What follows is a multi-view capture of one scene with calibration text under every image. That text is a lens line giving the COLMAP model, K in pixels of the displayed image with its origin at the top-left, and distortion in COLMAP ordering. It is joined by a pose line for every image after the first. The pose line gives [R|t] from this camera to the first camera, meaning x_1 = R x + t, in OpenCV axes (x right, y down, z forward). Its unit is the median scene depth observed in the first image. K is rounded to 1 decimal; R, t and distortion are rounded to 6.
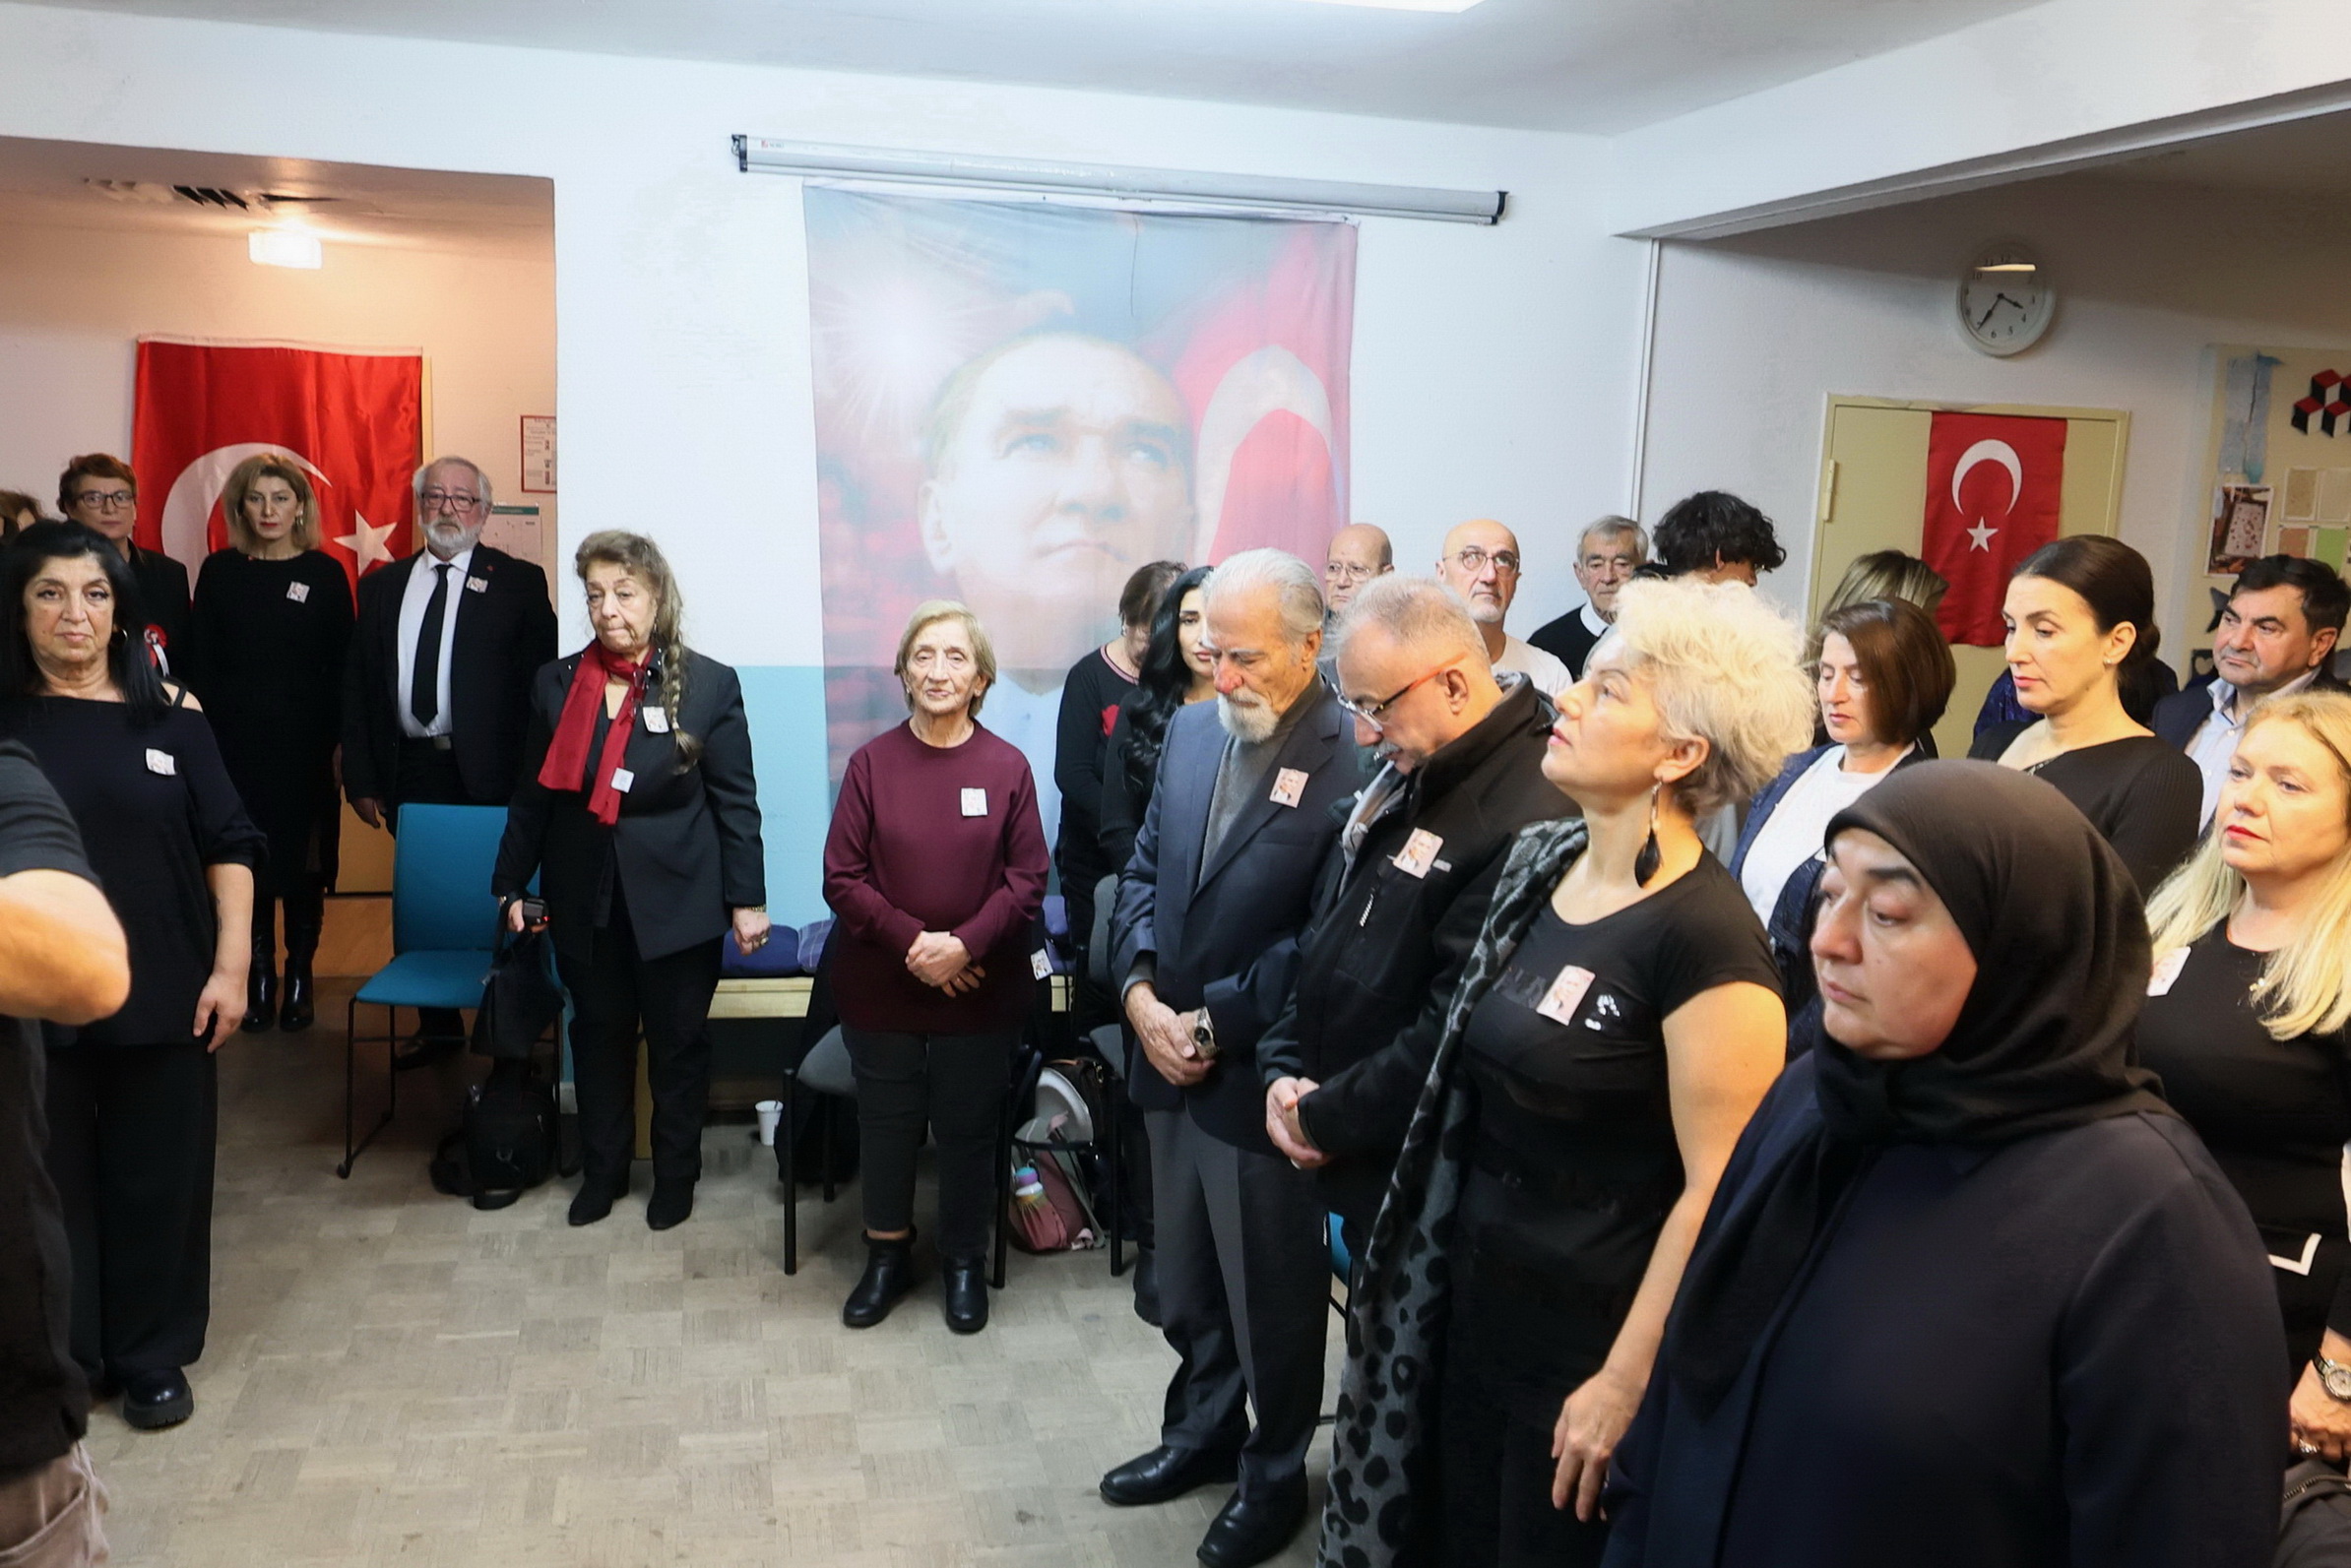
lens RADIAL K [[1982.6, 0, 1166.2], [0, 1982.6, 768.6], [0, 0, 1]] dist [0.004044, 0.019118]
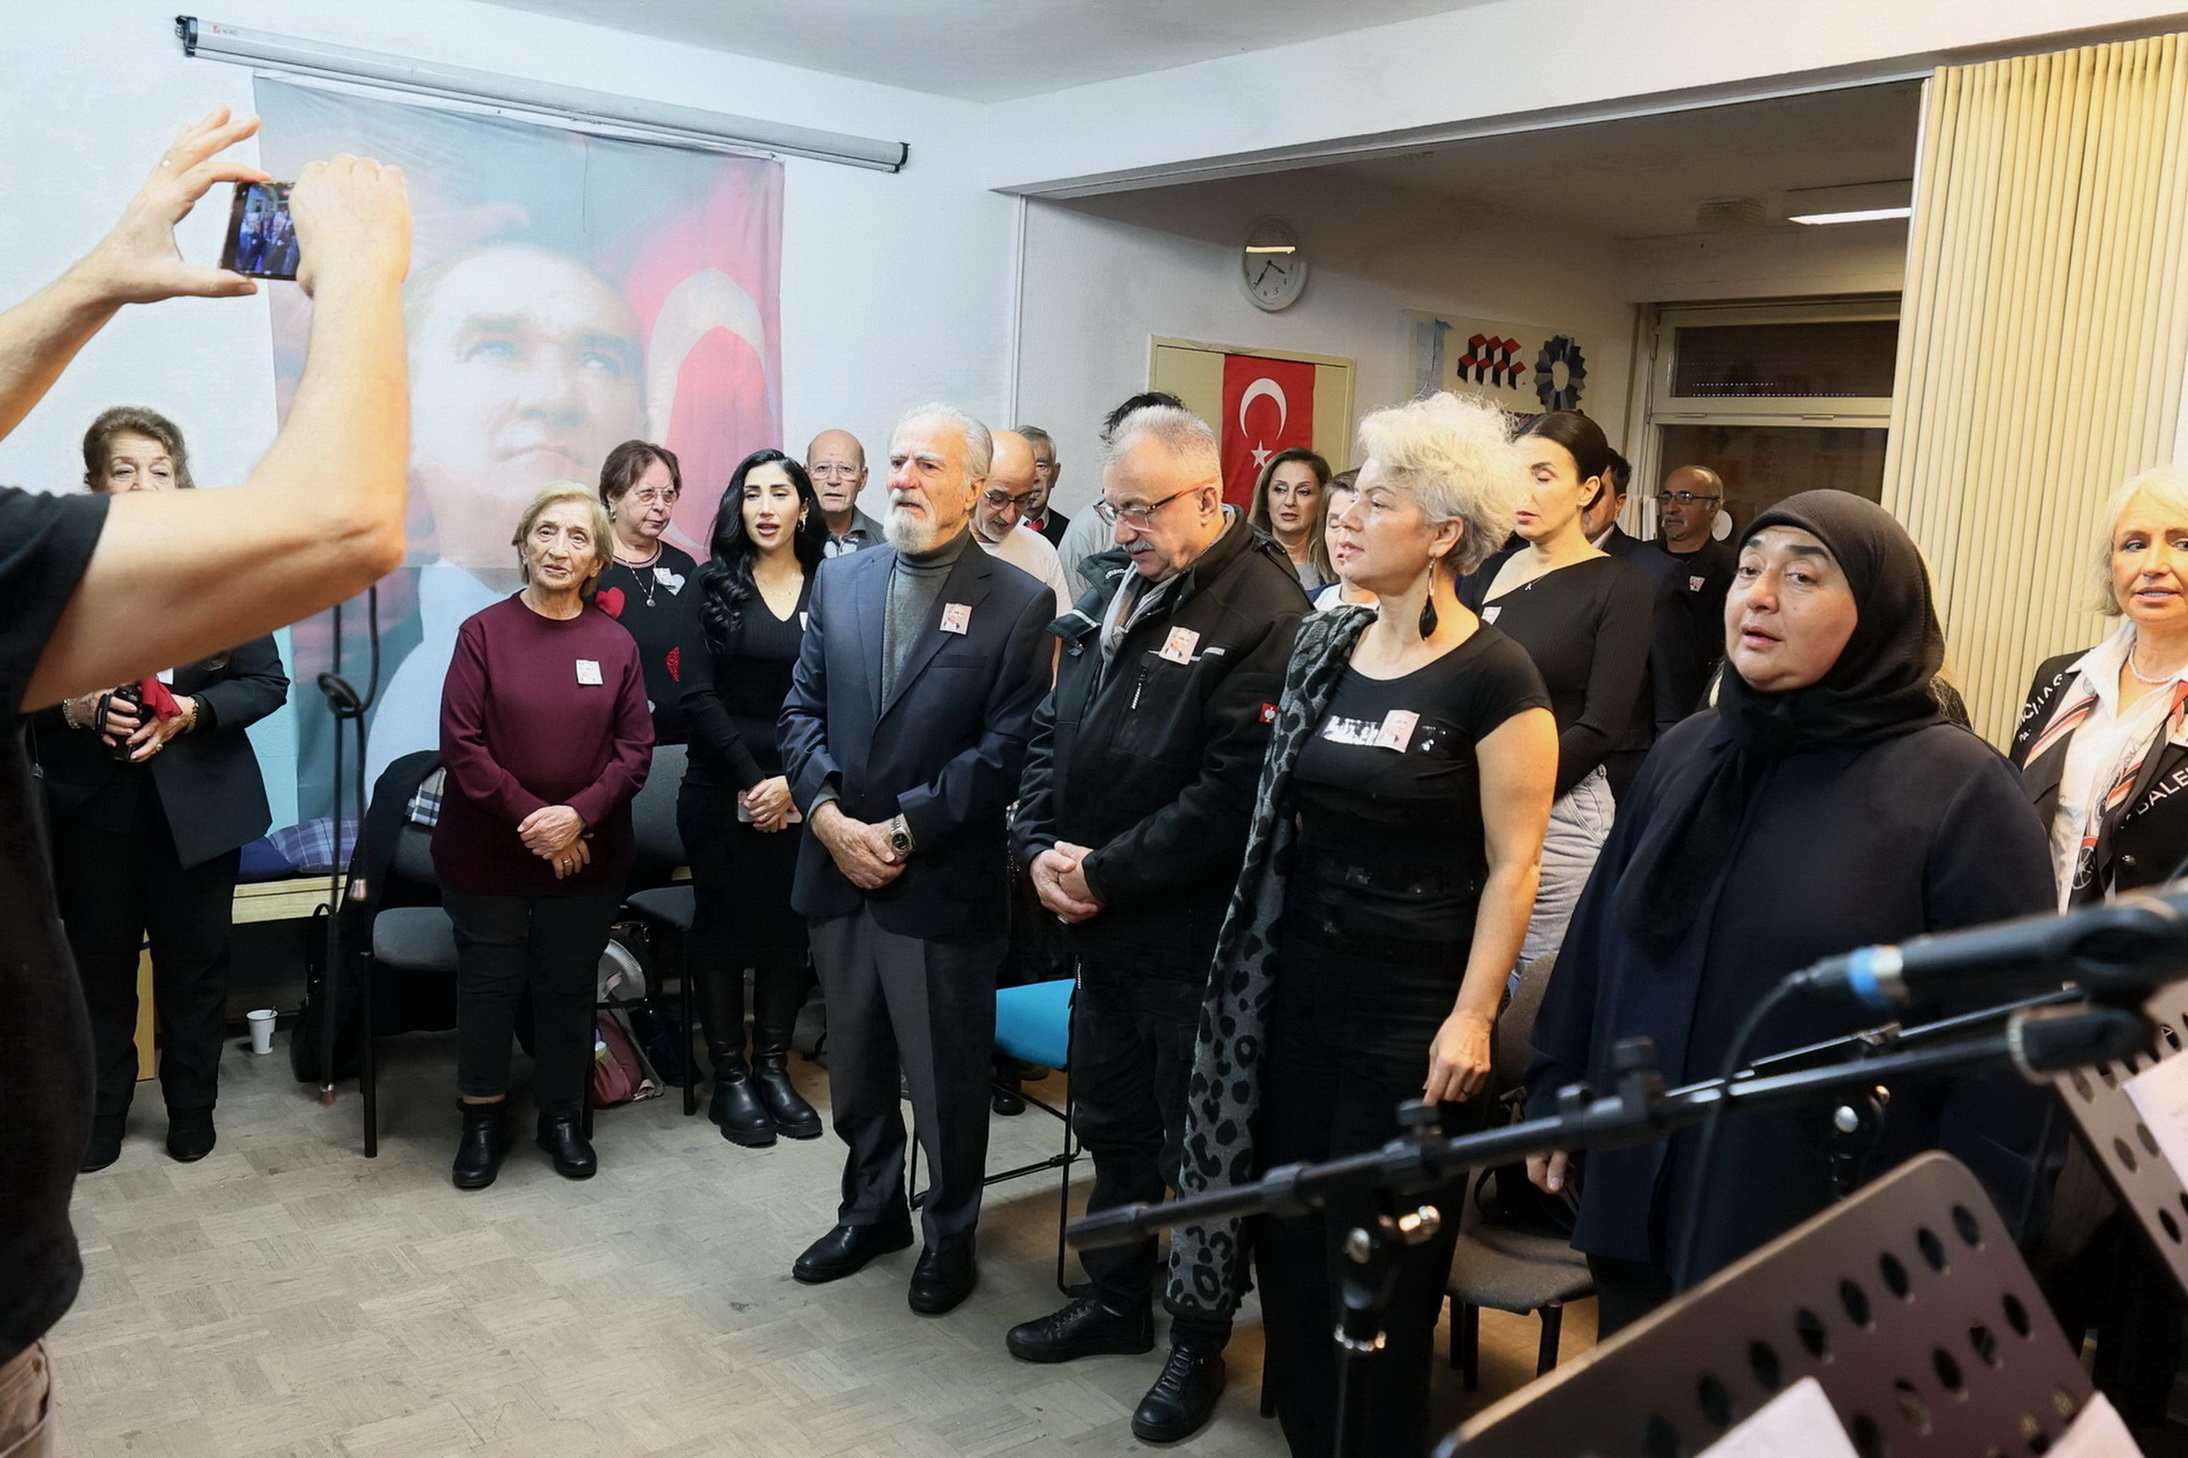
lens RADIAL K [[1845.4, 0, 1099.3], [0, 1845.4, 713.6], [0, 0, 1]] dist [0.004044, 0.019118]
pose [[0.908476, -0.048546, 0.415108, -0.238848], [0.051274, 0.998674, 0.004577, 0.047377], [-0.414780, 0.017126, 0.909761, -0.005697]]
